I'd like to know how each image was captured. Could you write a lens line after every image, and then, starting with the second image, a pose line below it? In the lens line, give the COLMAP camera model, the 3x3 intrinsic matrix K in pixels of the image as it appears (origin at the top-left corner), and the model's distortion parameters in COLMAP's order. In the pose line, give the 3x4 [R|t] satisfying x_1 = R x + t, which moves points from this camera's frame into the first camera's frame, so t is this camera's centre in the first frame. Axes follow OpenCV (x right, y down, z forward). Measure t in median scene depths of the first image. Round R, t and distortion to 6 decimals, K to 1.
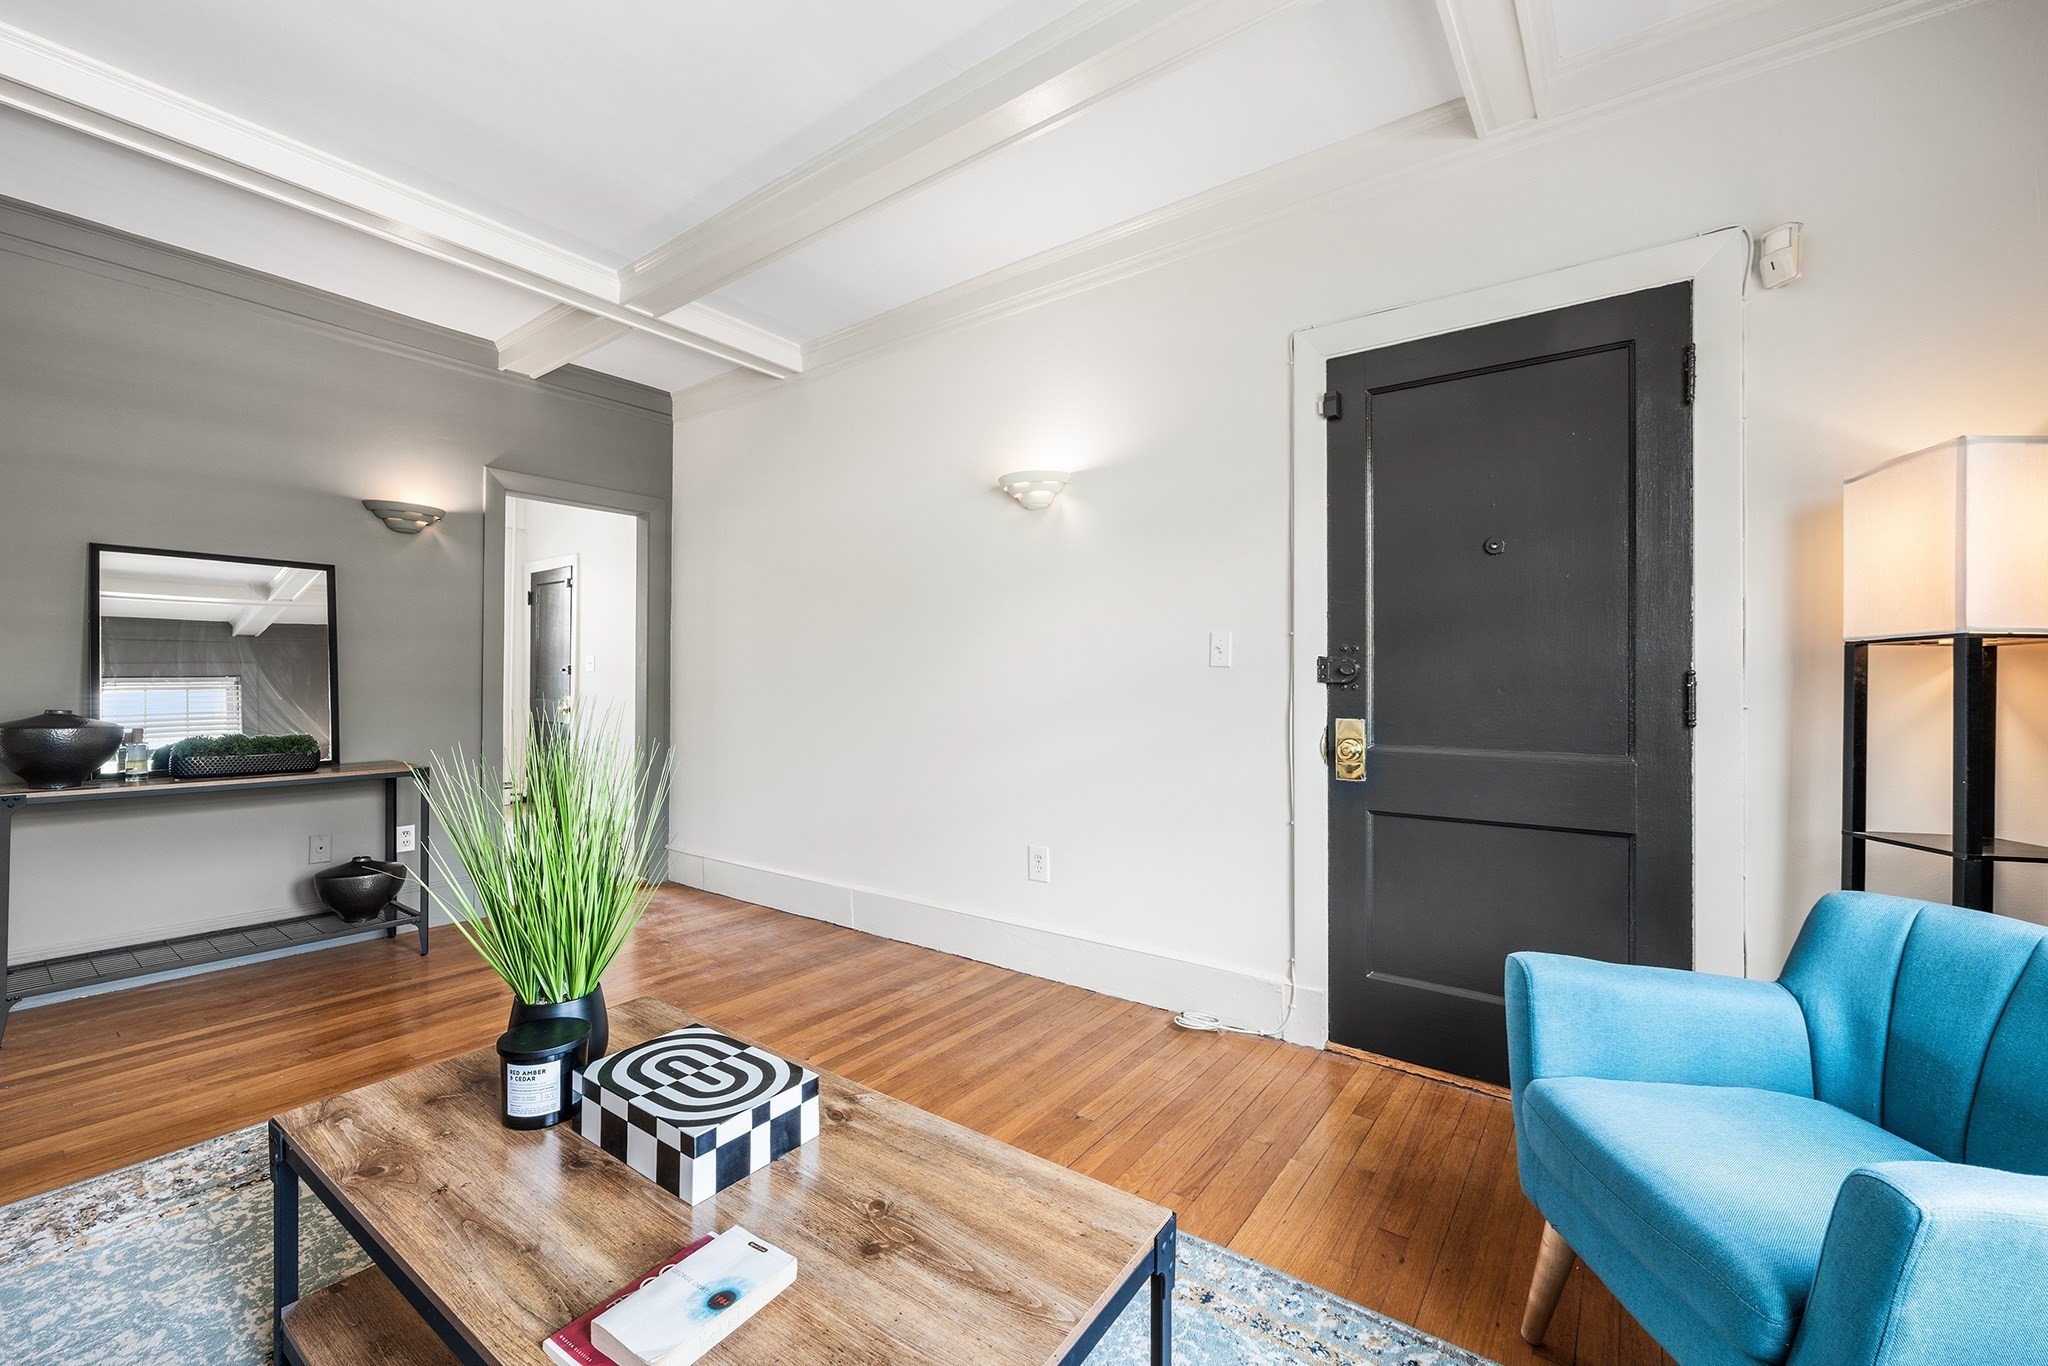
lens RADIAL K [[837.9, 0, 1020.3], [0, 837.9, 683.1], [0, 0, 1]] dist [0.001060, 0.001102]
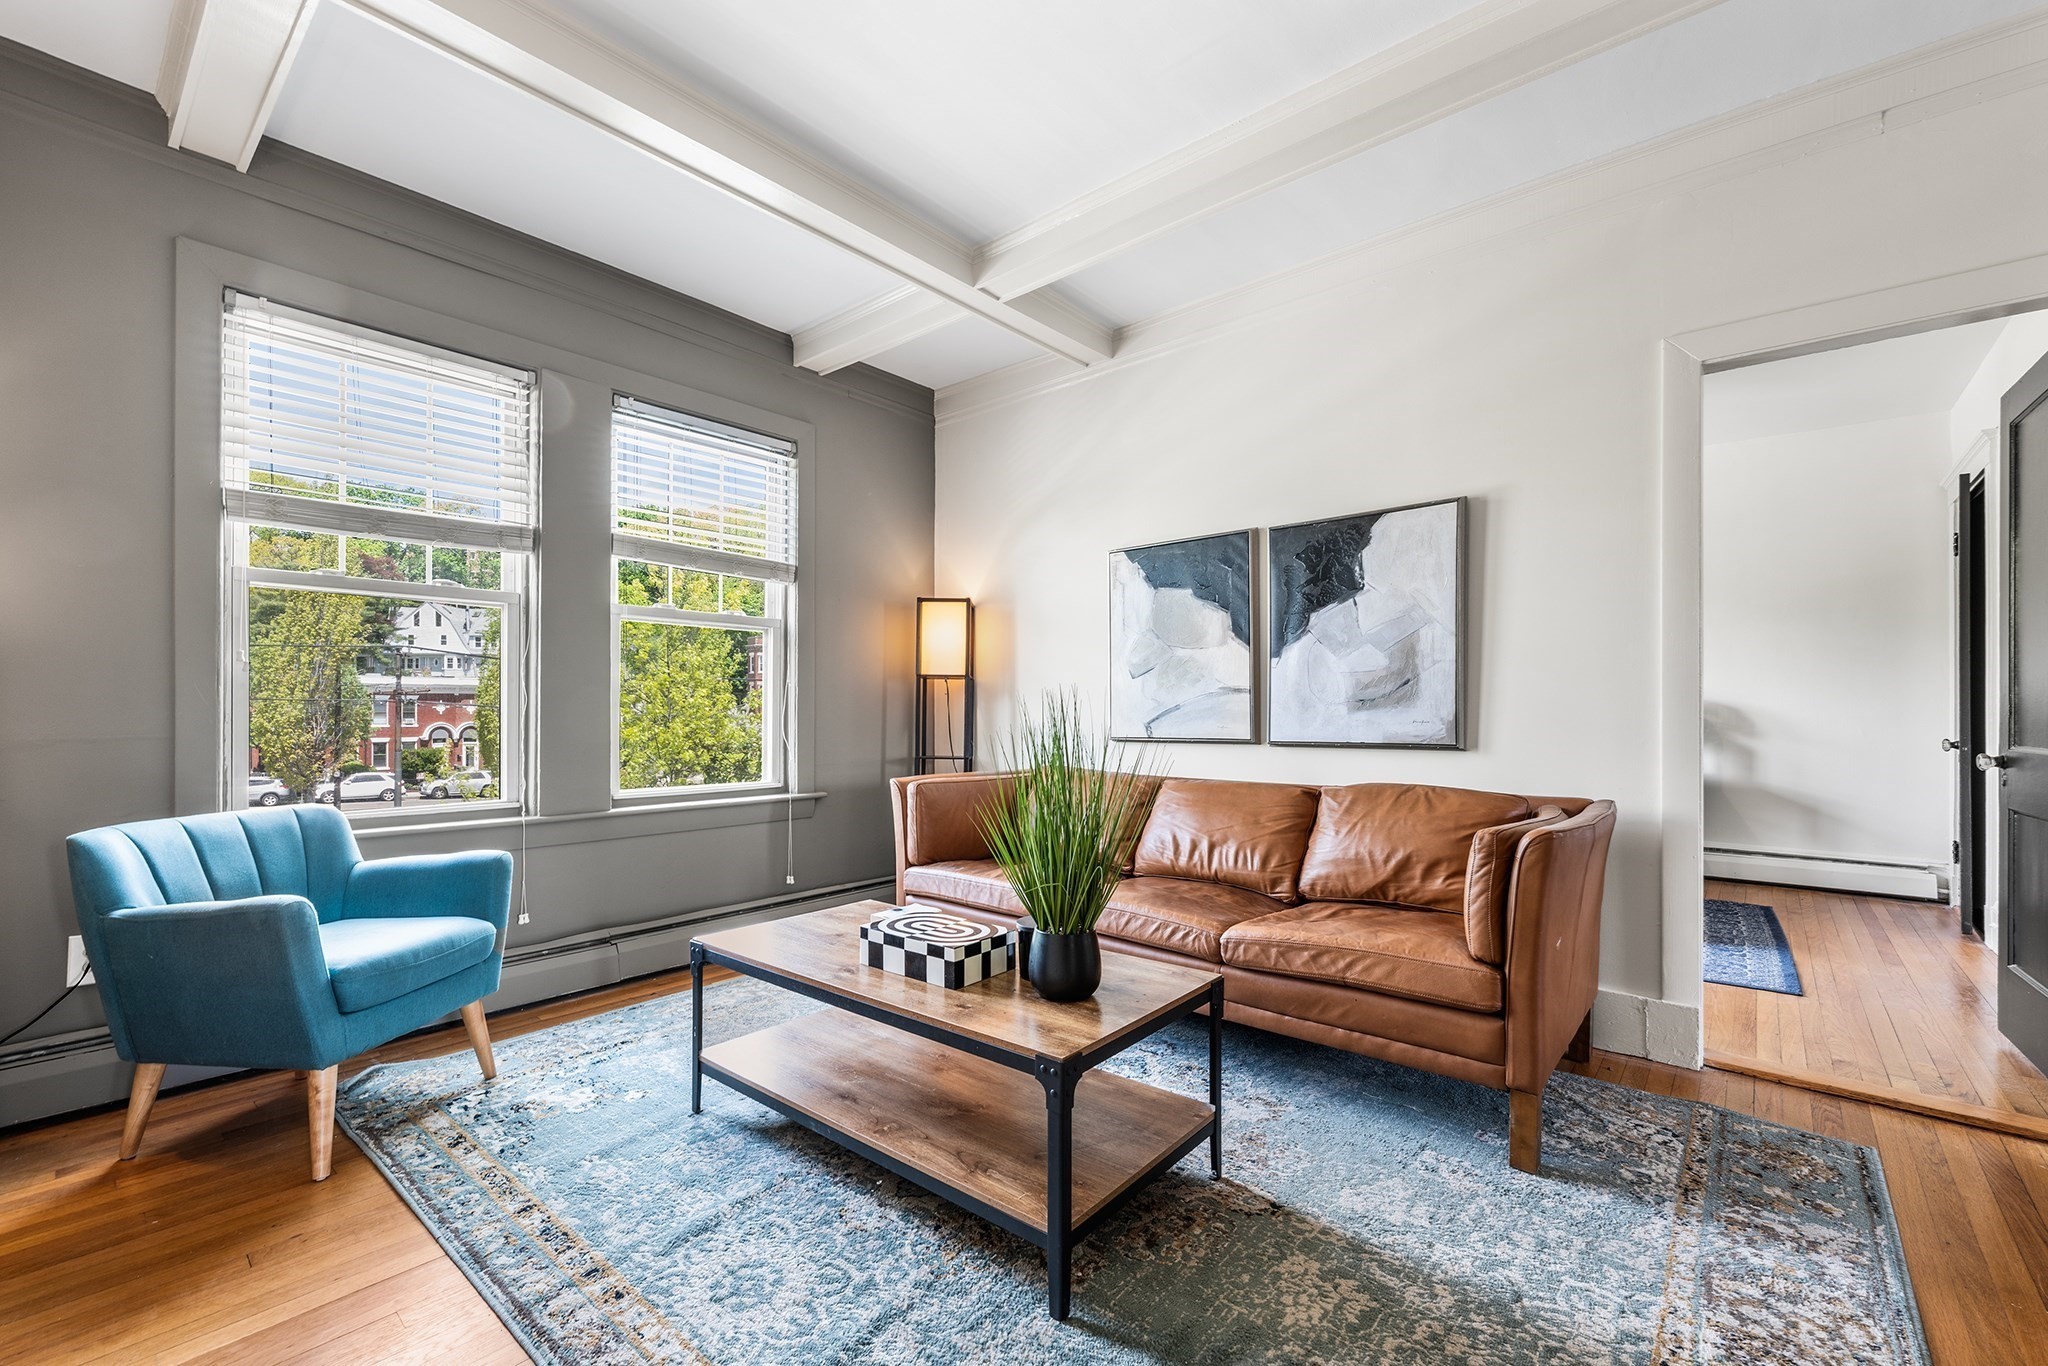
lens RADIAL K [[865.4, 0, 1020.7], [0, 865.4, 714.7], [0, 0, 1]] dist [0.002539, -0.000371]
pose [[-0.997168, -0.003310, 0.075129, -0.645197], [-0.003313, 0.999995, 0.000083, 0.059725], [-0.075129, -0.000166, -0.997174, 2.535197]]
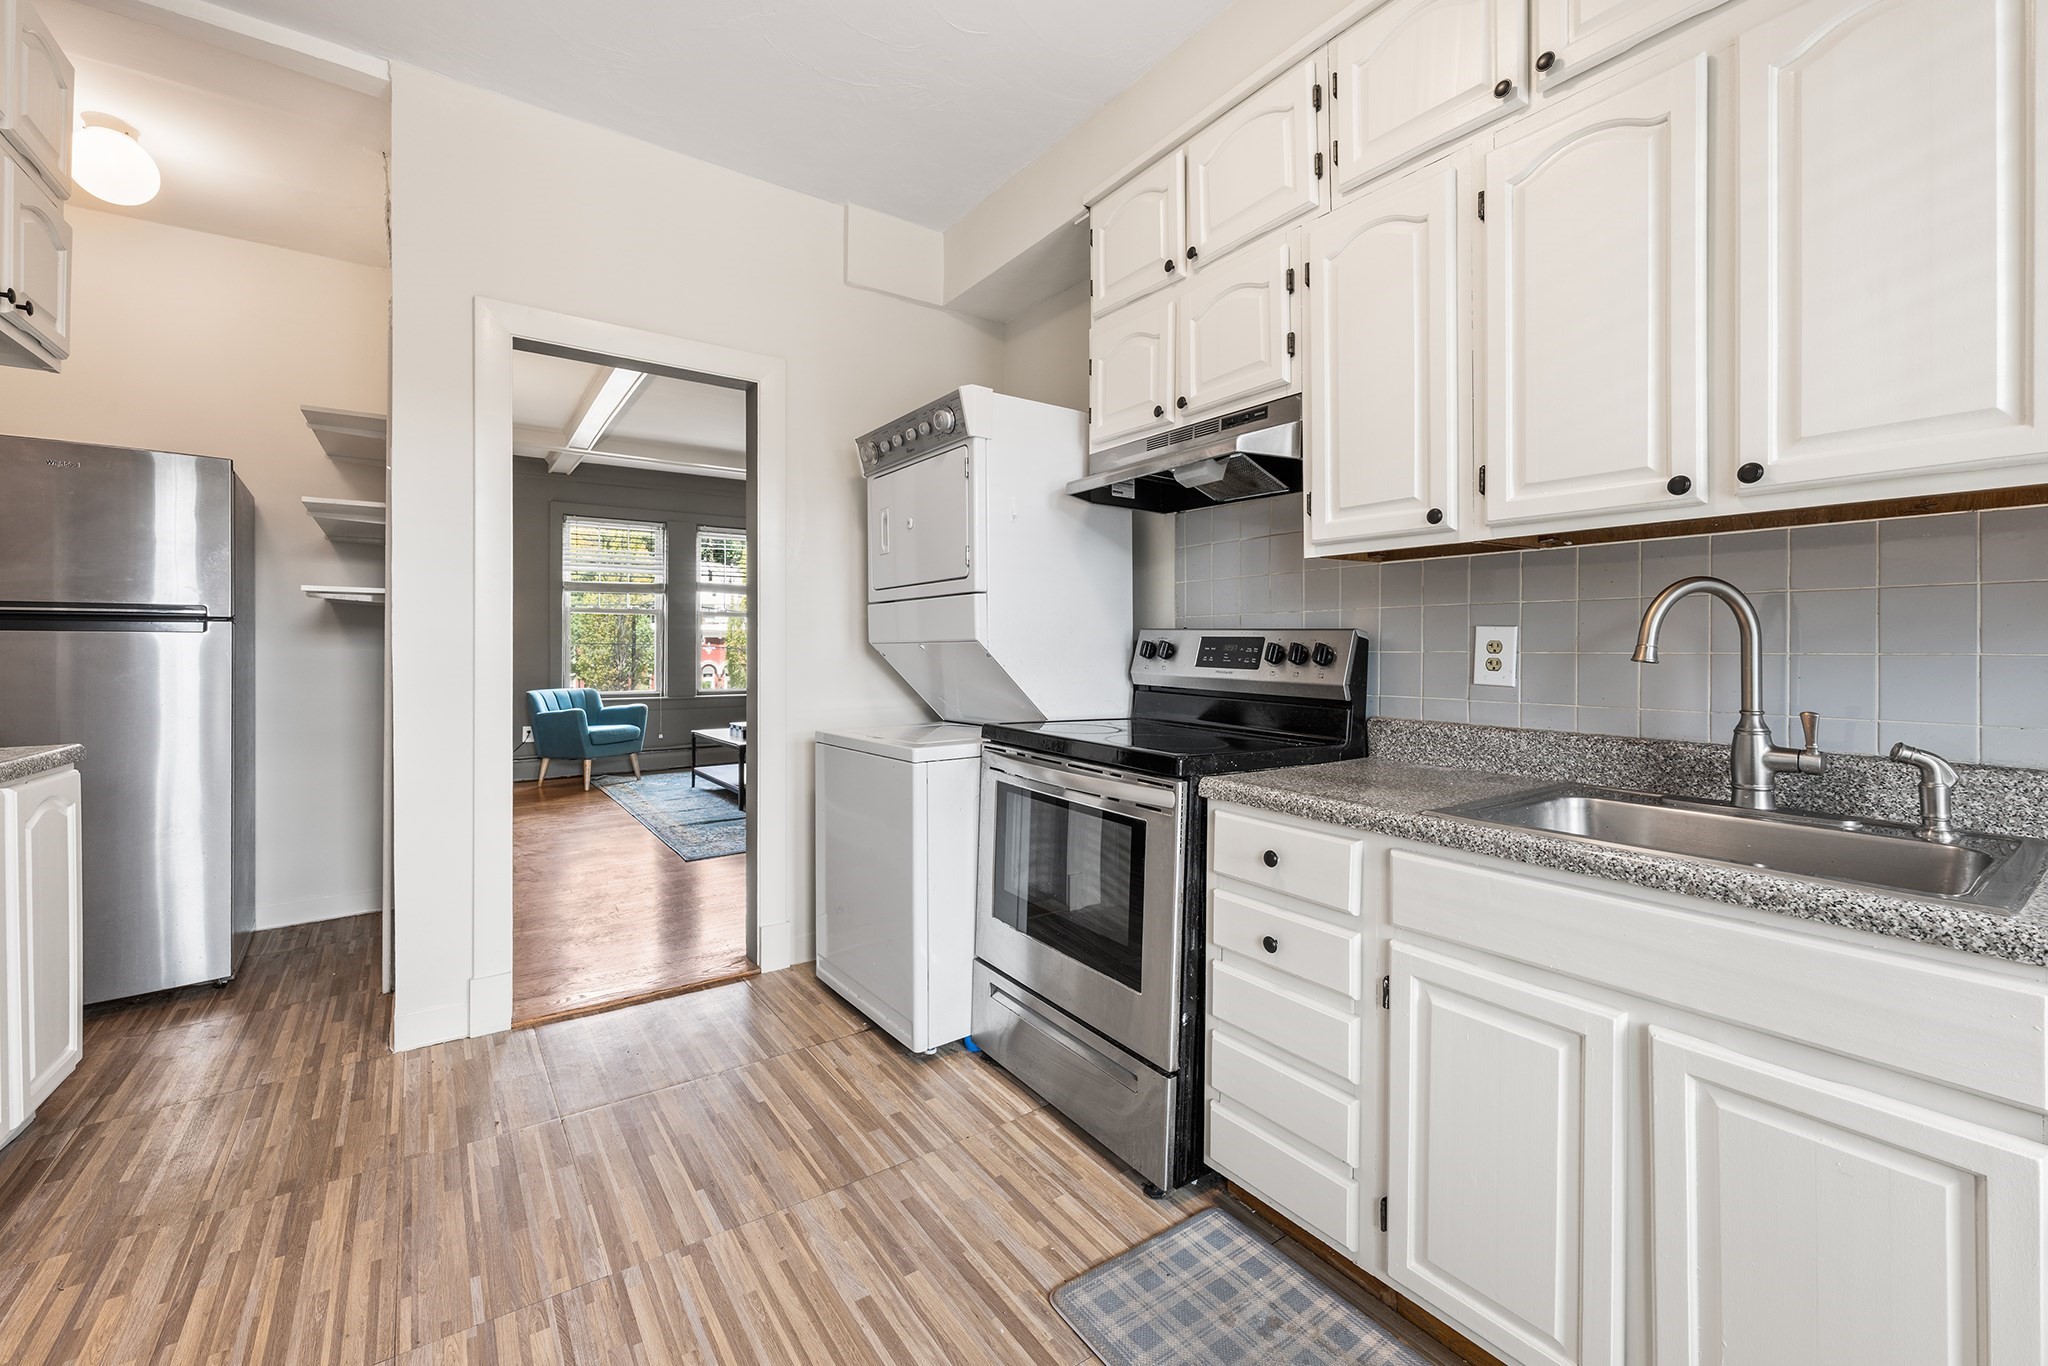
lens RADIAL K [[837.9, 0, 1010.3], [0, 837.9, 658.1], [0, 0, 1]] dist [0.001060, 0.001102]
pose [[-0.945094, -0.005012, 0.326759, -3.422437], [-0.003692, 0.999982, 0.004661, 0.035926], [-0.326777, 0.003199, -0.945096, 5.099248]]
